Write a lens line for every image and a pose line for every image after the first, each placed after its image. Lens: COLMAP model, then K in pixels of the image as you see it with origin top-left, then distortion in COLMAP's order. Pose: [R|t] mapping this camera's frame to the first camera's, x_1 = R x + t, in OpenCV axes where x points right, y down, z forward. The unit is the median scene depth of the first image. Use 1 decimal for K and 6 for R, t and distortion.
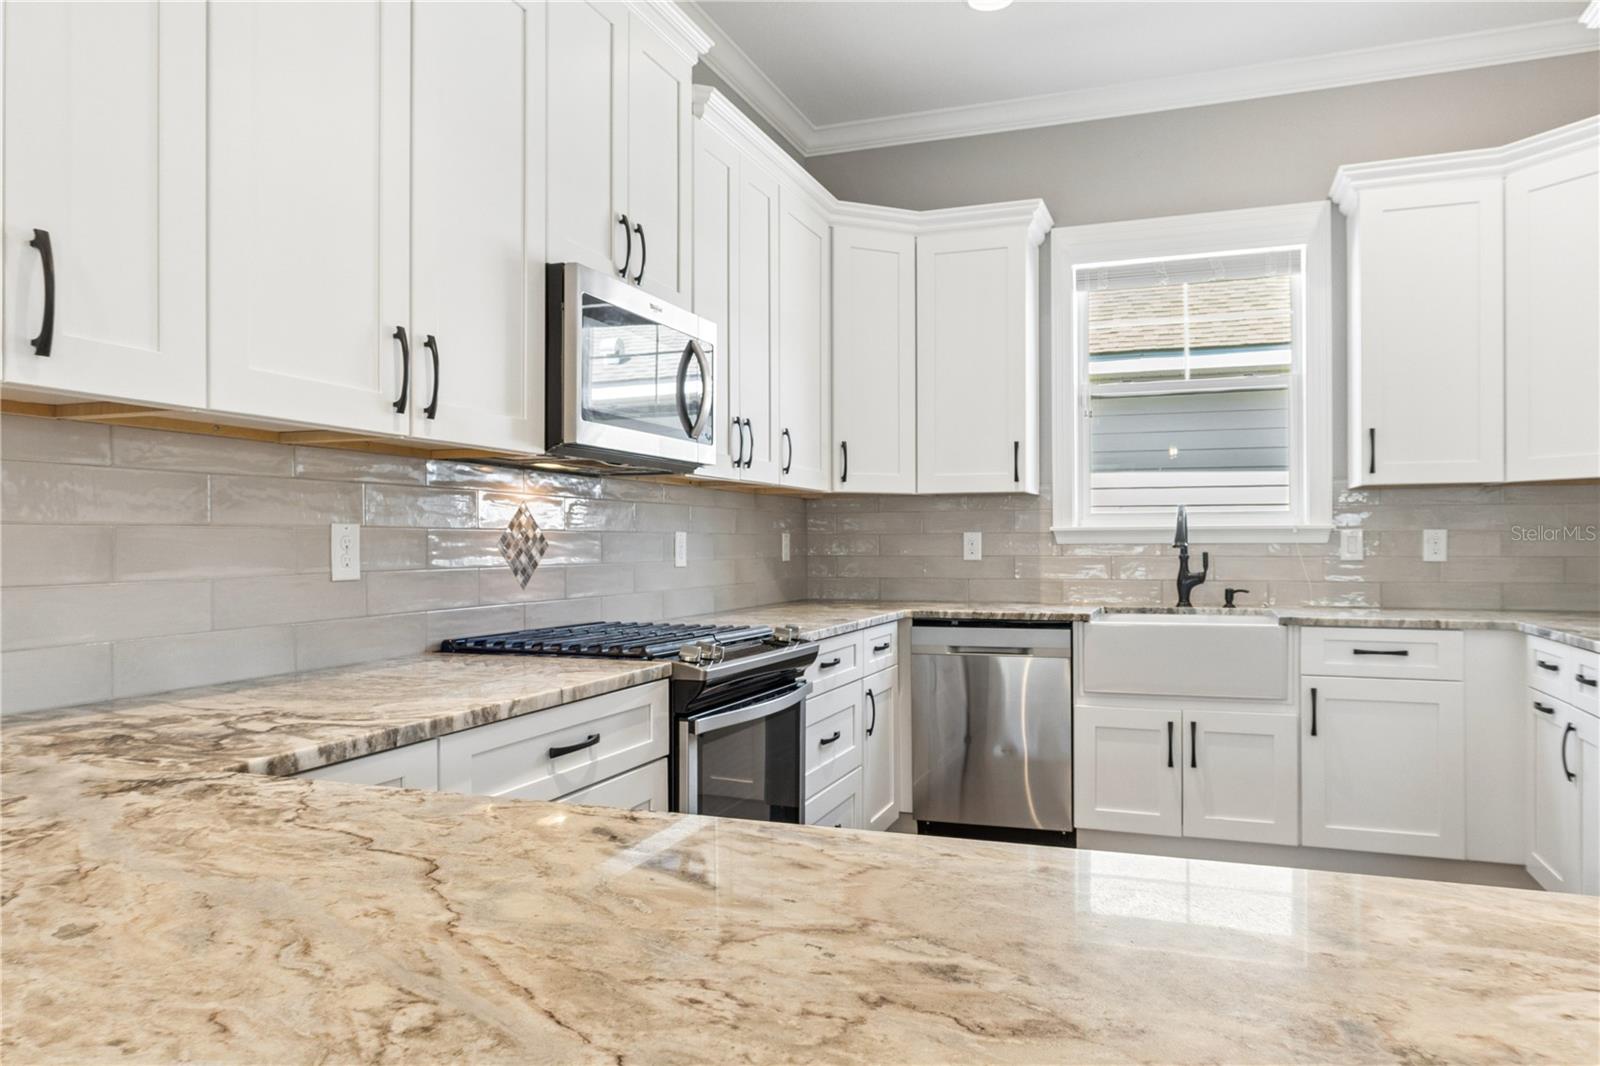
lens RADIAL K [[1104.9, 0, 800.7], [0, 1104.9, 547.0], [0, 0, 1]] dist [-0.008906, 0.005891]
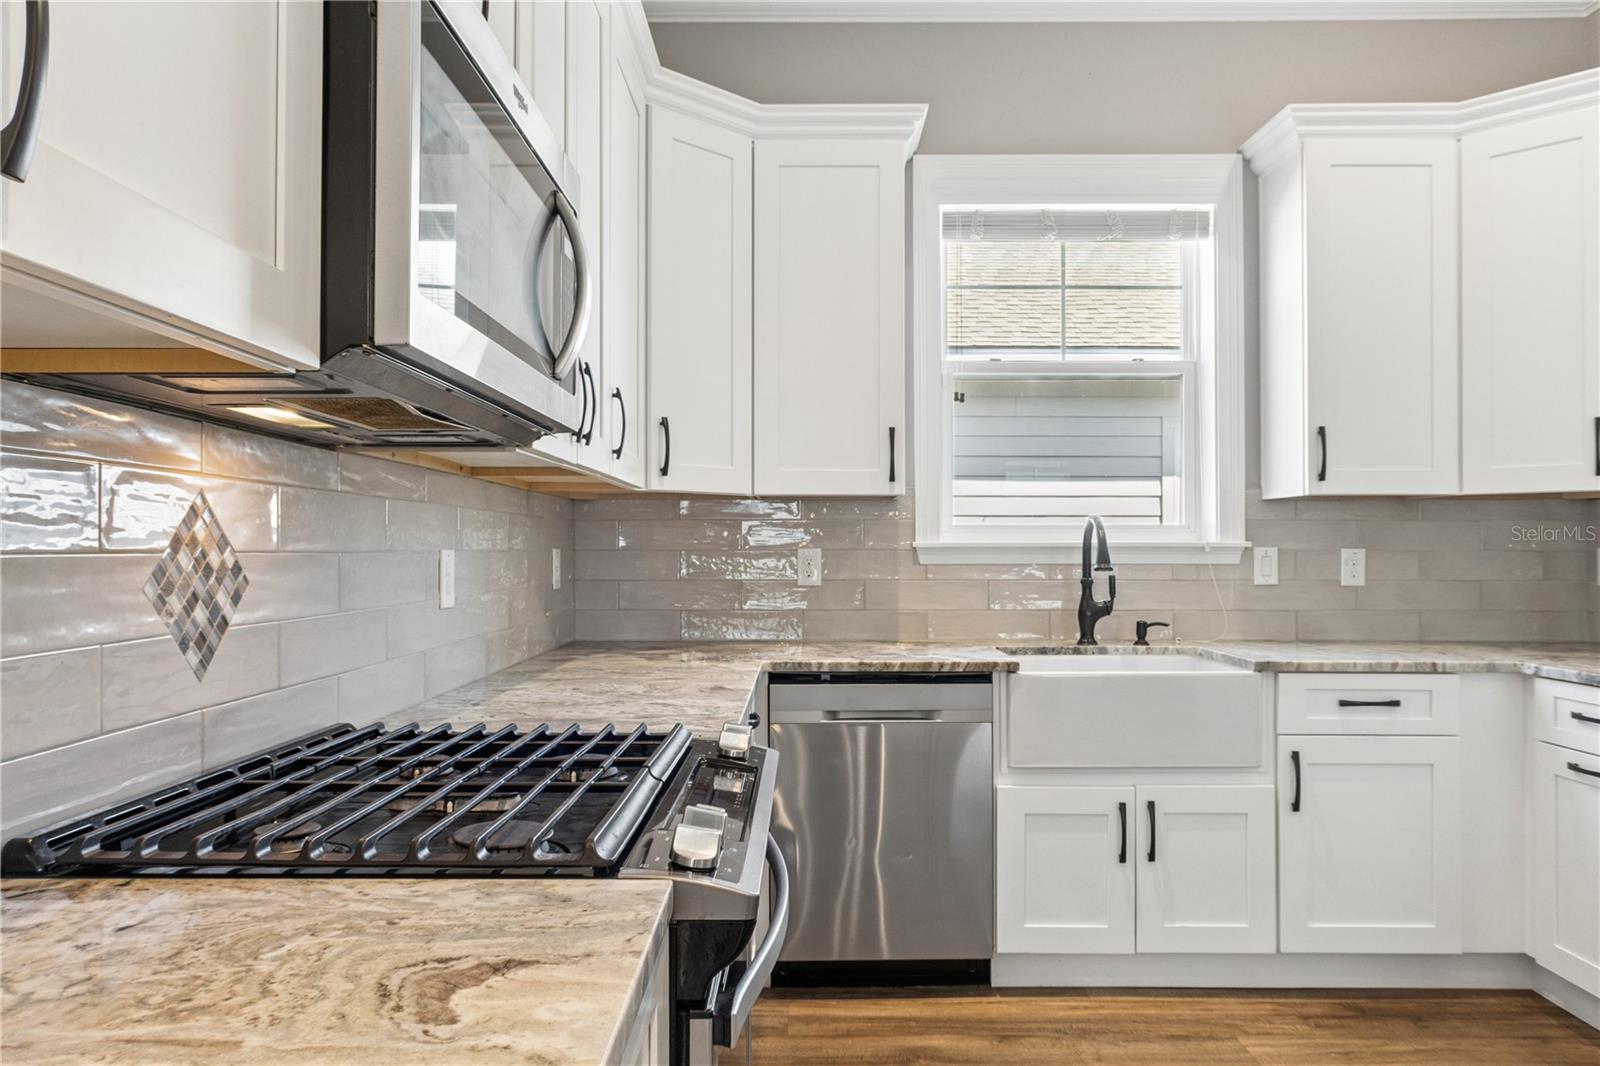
lens RADIAL K [[1104.9, 0, 800.7], [0, 1104.9, 547.0], [0, 0, 1]] dist [-0.008906, 0.005891]
pose [[0.939759, 0.004366, 0.341811, -0.128068], [-0.002319, 0.999977, -0.006397, -0.011245], [-0.341831, 0.005219, 0.939747, 0.355483]]
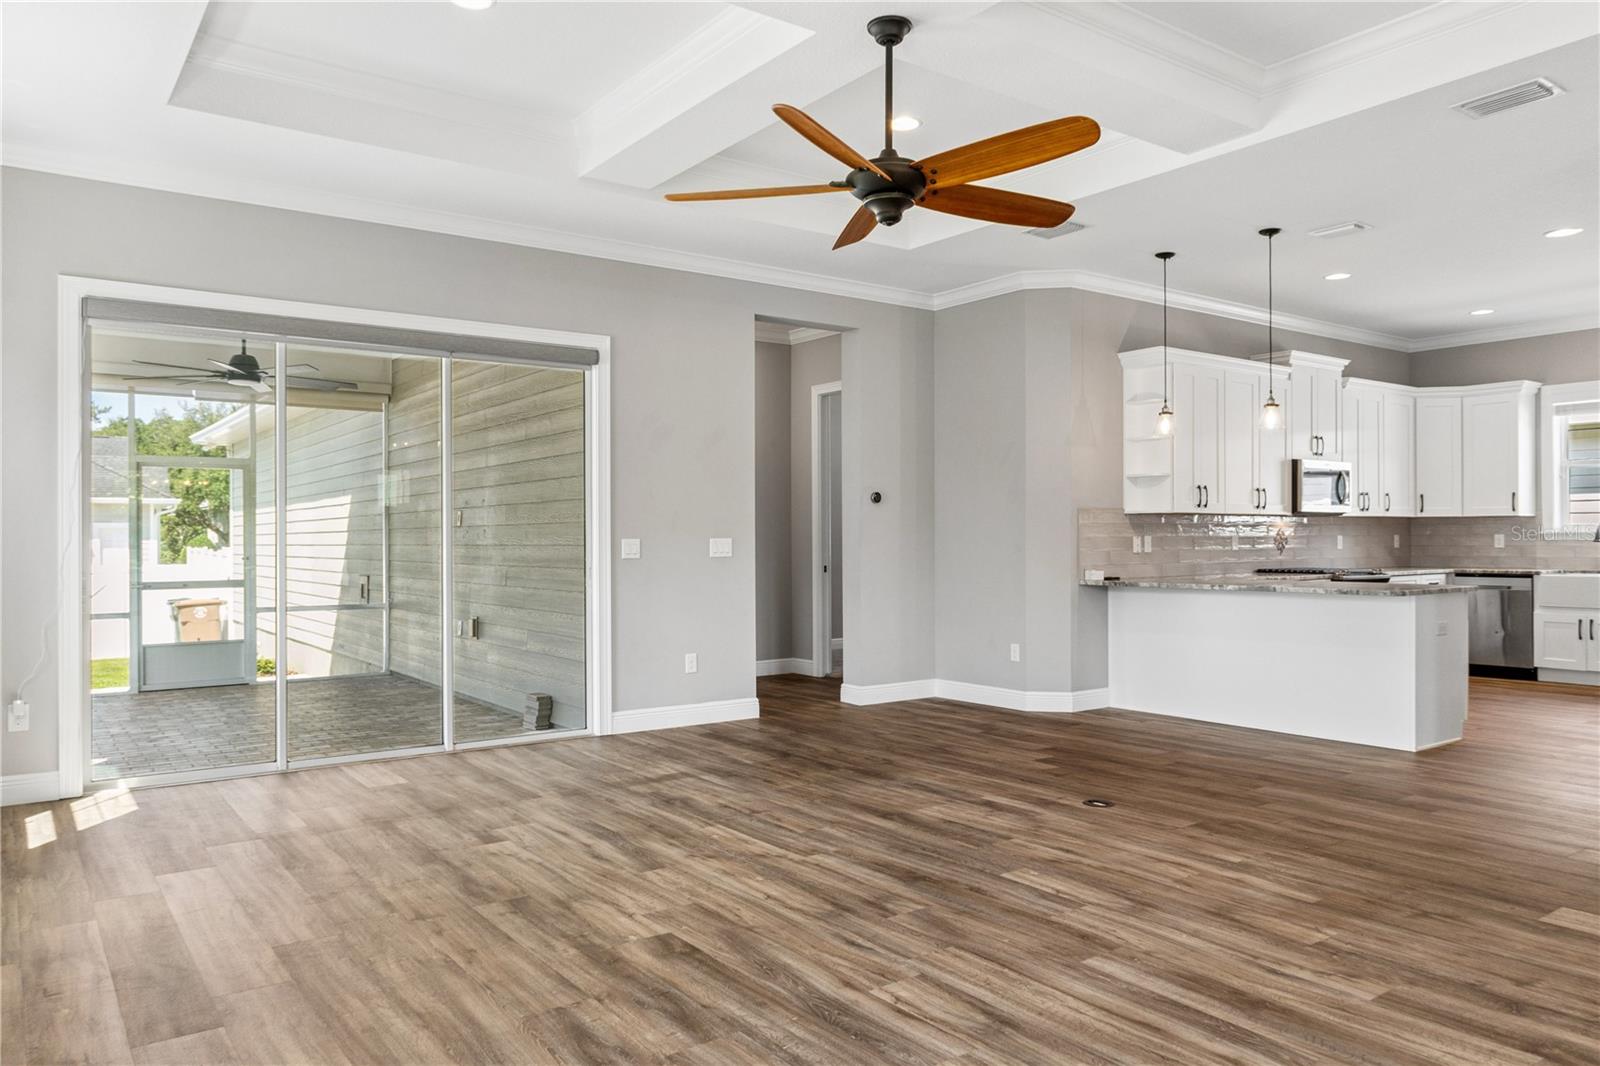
lens RADIAL K [[1096.4, 0, 800.0], [0, 1096.4, 533.0], [0, 0, 1]] dist [-0.003740, 0.001844]
pose [[0.831799, -0.002488, -0.555071, 0.245320], [-0.000249, 0.999988, -0.004857, -0.006367], [0.555077, 0.004178, 0.831789, -1.697791]]
